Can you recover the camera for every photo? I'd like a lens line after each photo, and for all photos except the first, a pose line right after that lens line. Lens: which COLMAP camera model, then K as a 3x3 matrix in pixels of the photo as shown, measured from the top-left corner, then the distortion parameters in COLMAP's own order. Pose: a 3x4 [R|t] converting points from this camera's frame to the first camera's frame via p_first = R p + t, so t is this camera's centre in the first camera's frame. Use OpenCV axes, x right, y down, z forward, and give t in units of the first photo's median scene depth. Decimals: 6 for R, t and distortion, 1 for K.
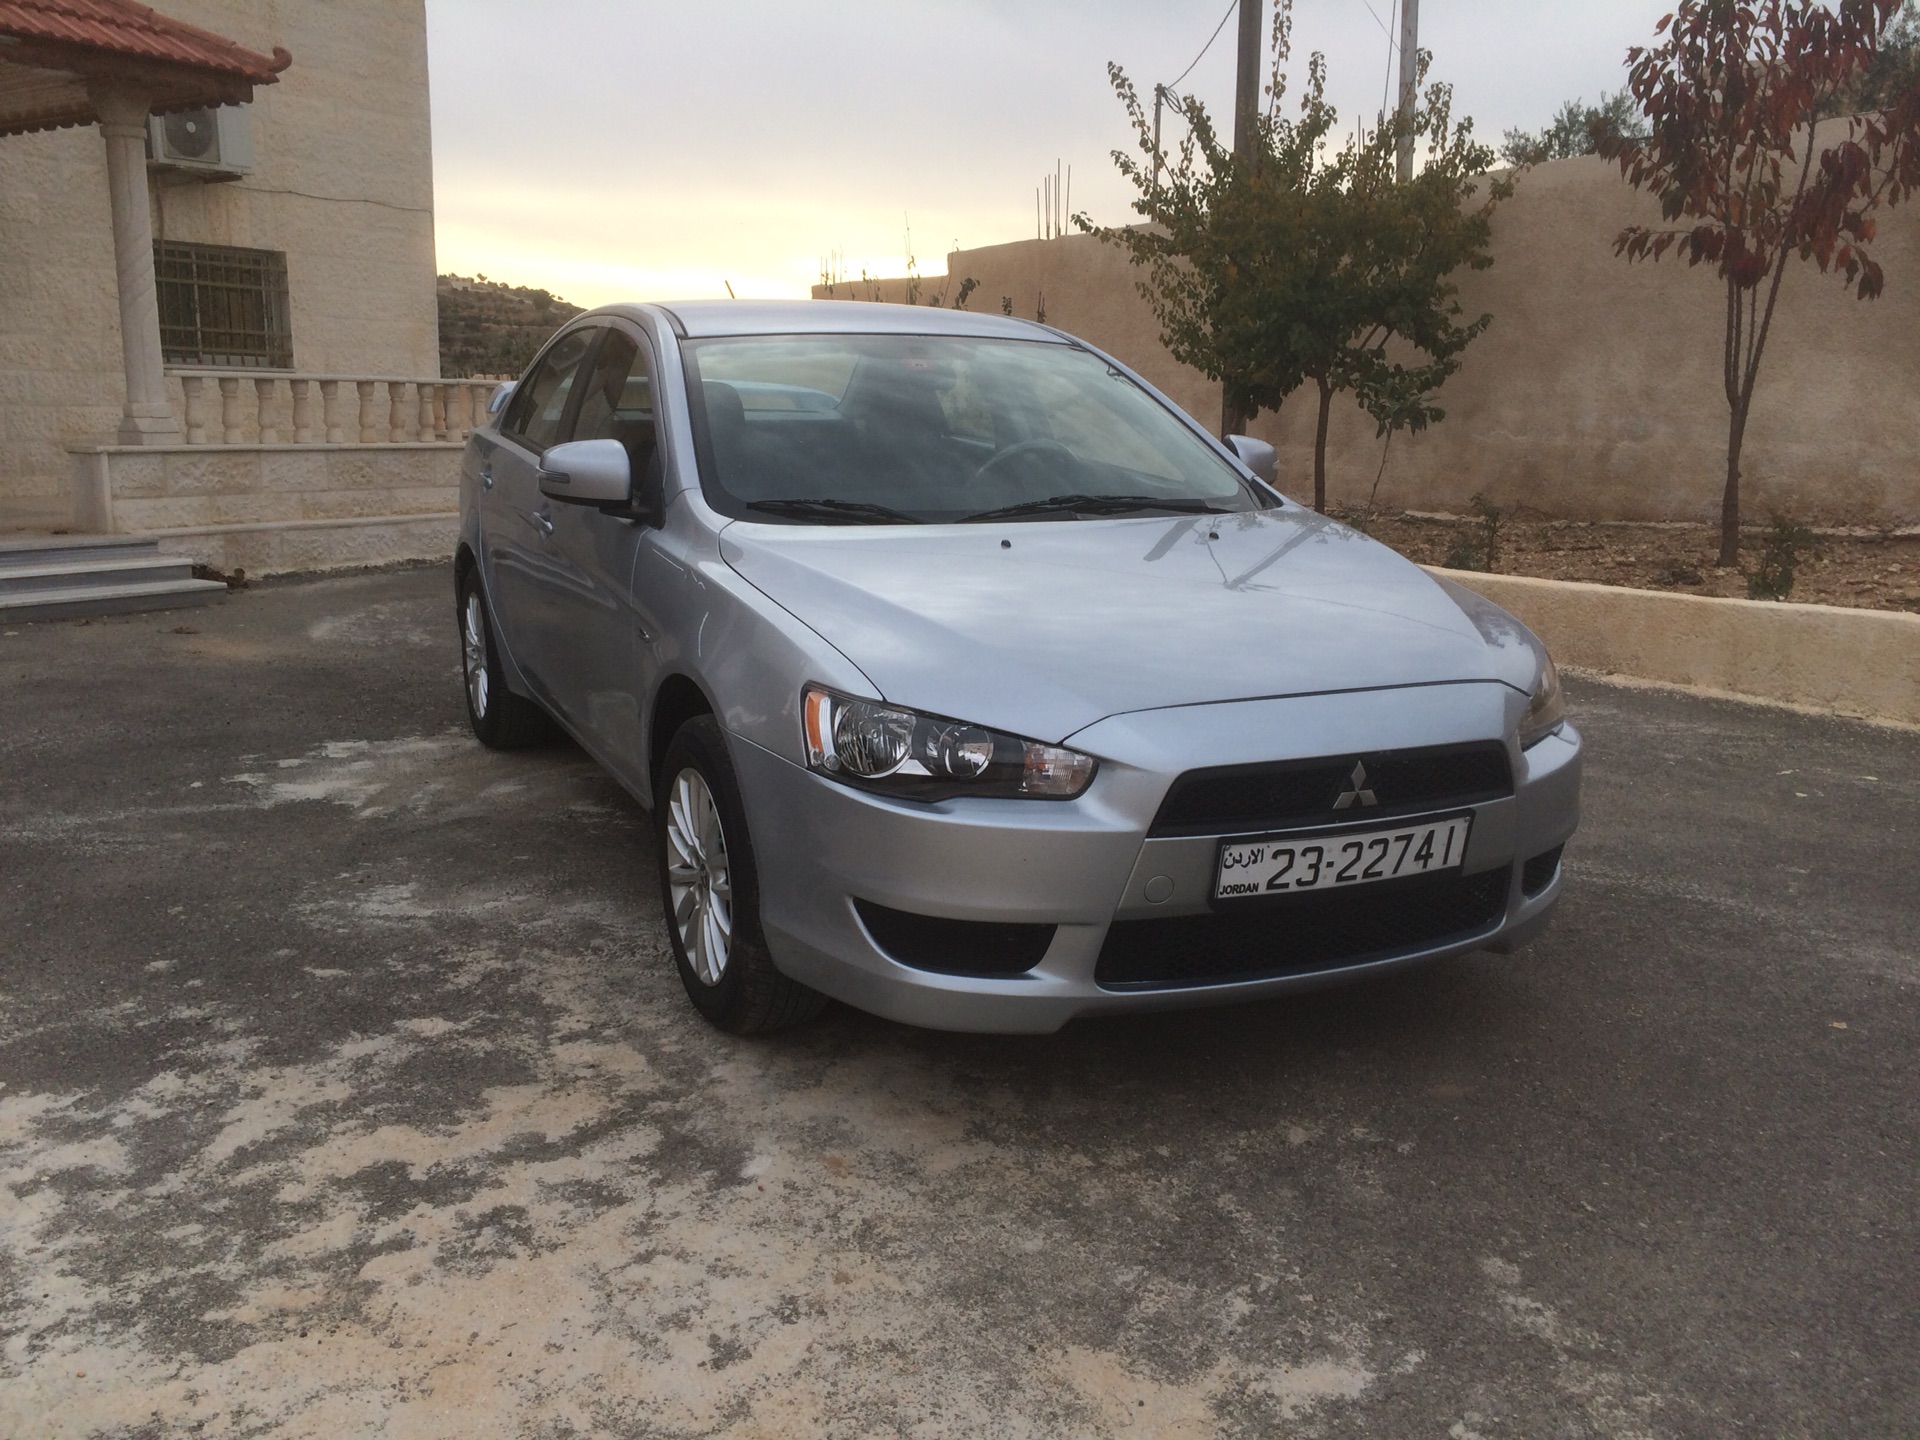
lens RADIAL K [[1633.4, 0, 952.0], [0, 1633.4, 710.0], [0, 0, 1]] dist [0.087295, -0.115089]
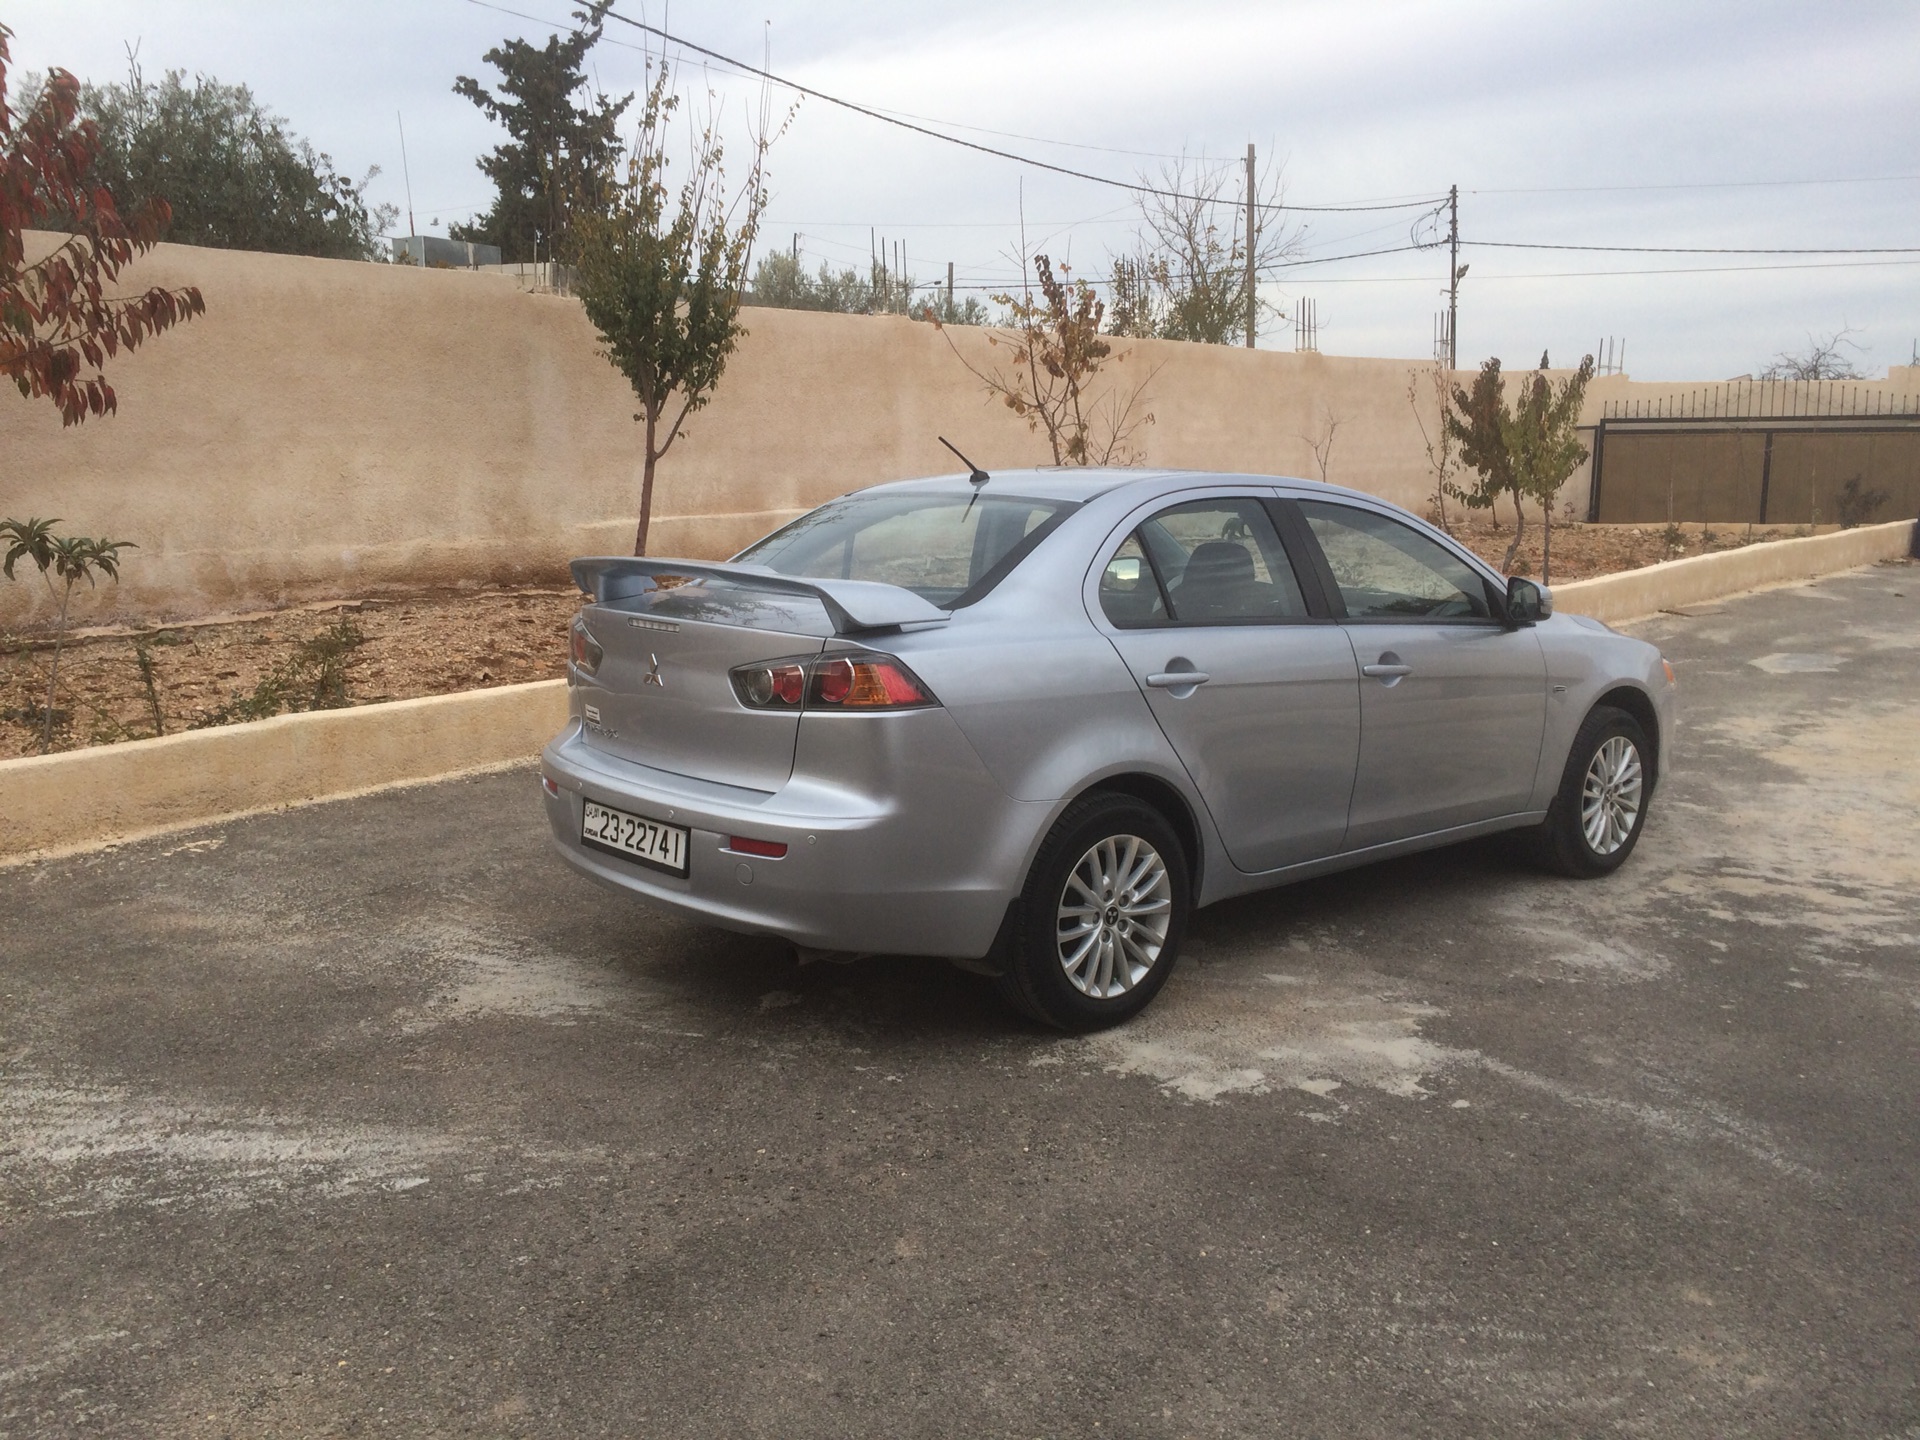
lens RADIAL K [[1633.4, 0, 959.6], [0, 1633.4, 668.0], [0, 0, 1]] dist [0.087295, -0.115089]
pose [[-0.277200, -0.128892, 0.952127, -1.707634], [0.191222, 0.963736, 0.186136, -0.523135], [-0.941591, 0.233665, -0.242501, 2.120966]]
